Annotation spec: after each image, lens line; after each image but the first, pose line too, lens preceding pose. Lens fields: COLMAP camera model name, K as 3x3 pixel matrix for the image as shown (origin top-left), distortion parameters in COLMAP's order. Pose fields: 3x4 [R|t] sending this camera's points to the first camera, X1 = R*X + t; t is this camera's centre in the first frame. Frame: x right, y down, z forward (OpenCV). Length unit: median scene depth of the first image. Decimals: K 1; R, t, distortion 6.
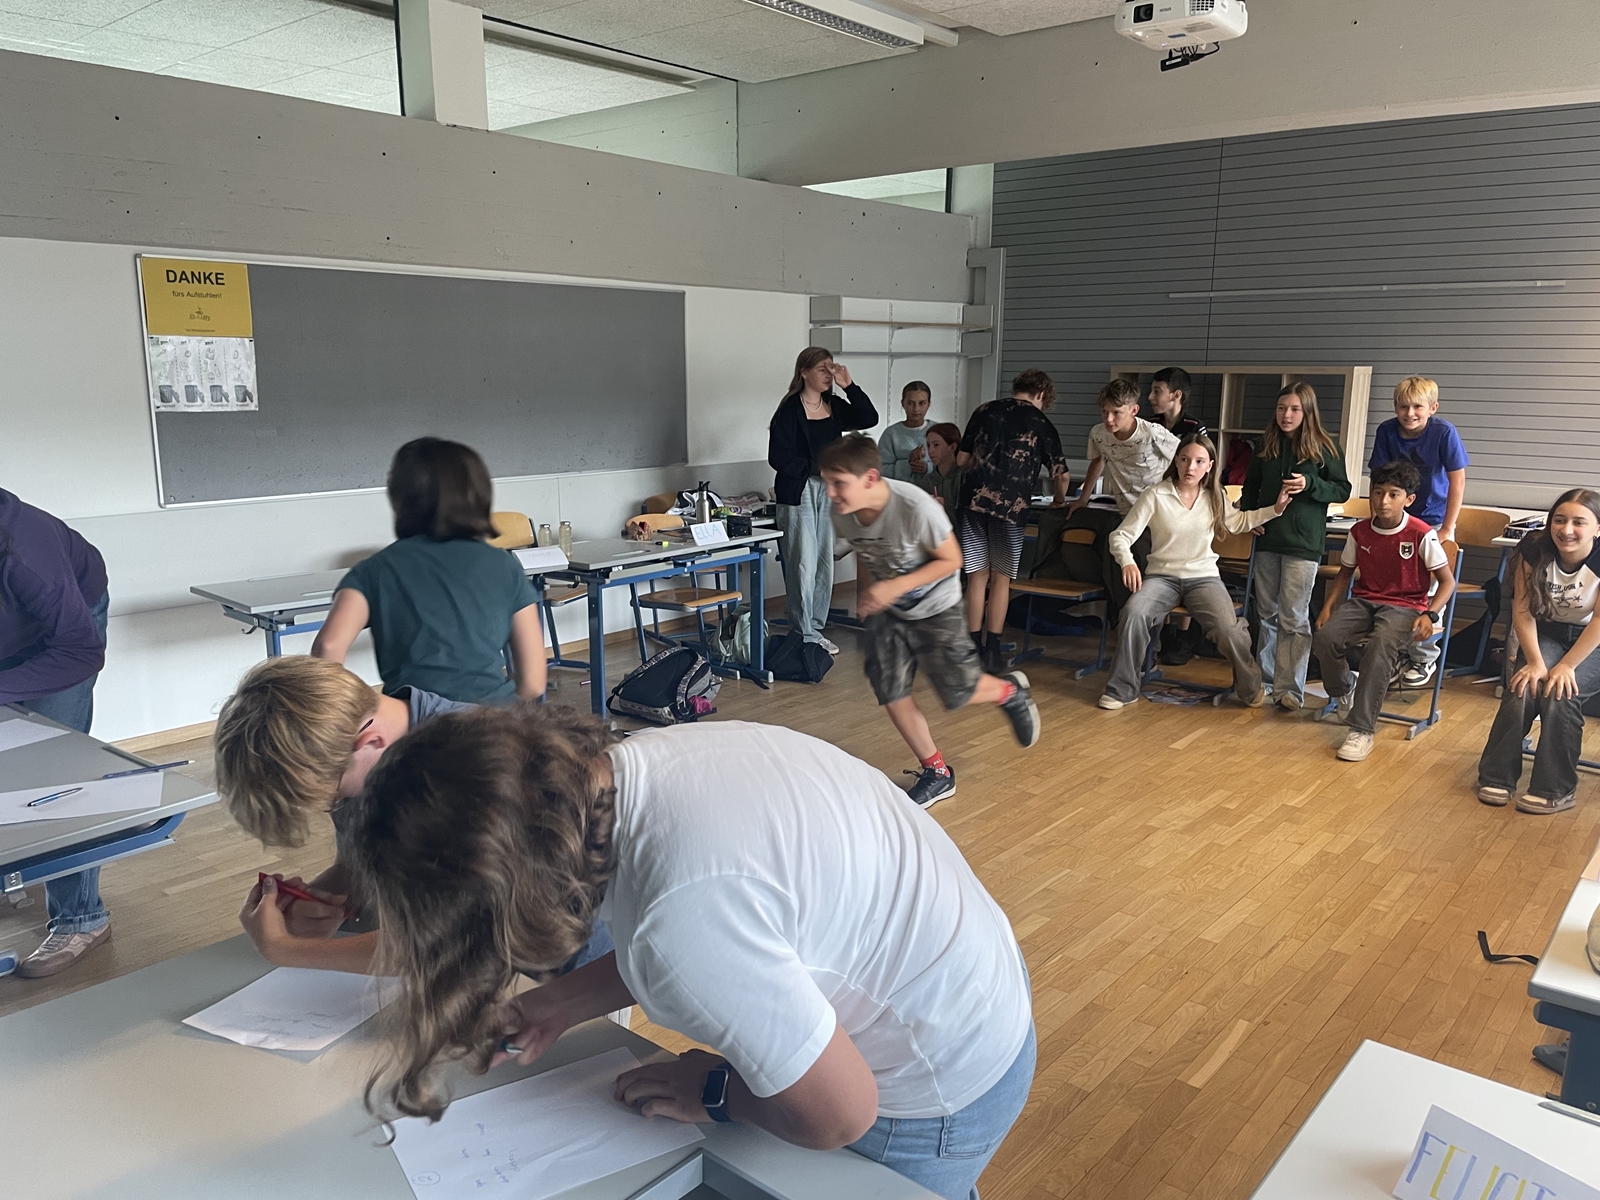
lens RADIAL K [[1222.1, 0, 798.1], [0, 1222.1, 608.6], [0, 0, 1]] dist [0.037133, -0.017137]
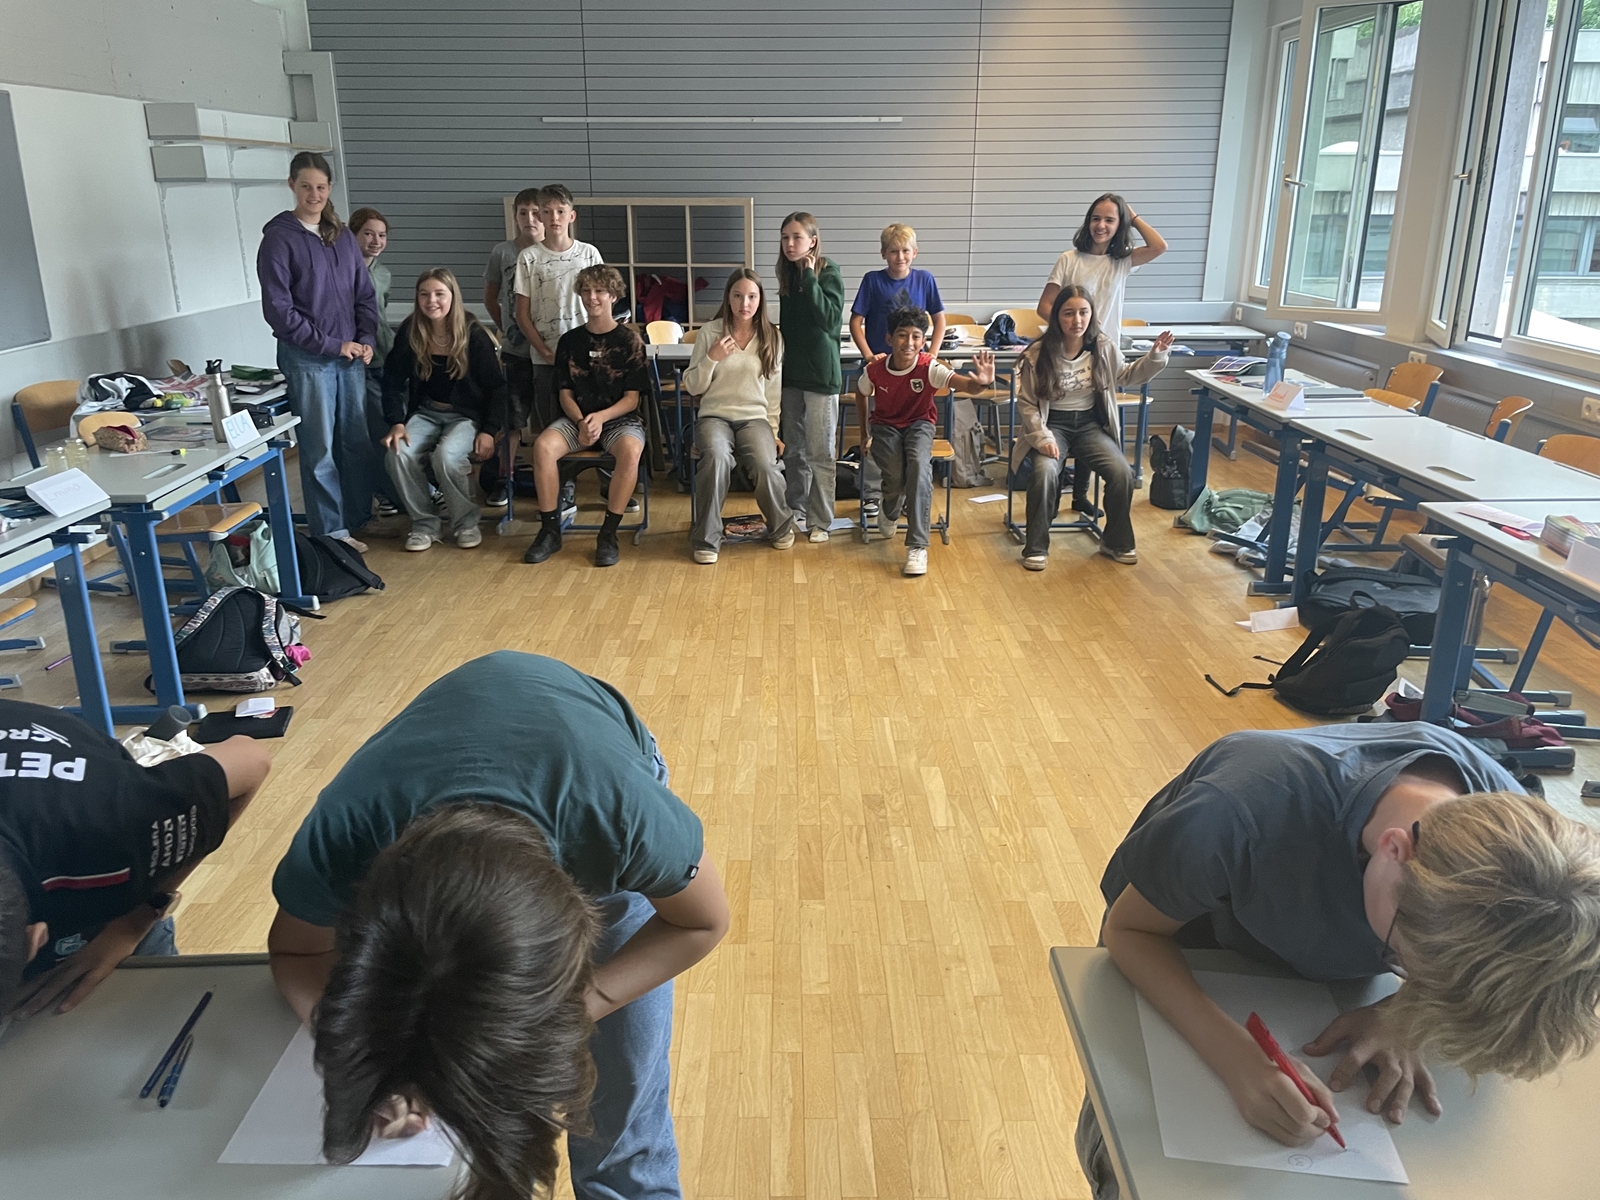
lens RADIAL K [[1222.1, 0, 802.7], [0, 1222.1, 588.0], [0, 0, 1]] dist [0.037133, -0.017137]
pose [[0.753167, -0.206407, 0.624608, -0.307051], [0.134163, 0.977740, 0.161325, -0.043319], [-0.644002, -0.037705, 0.764094, 0.203809]]
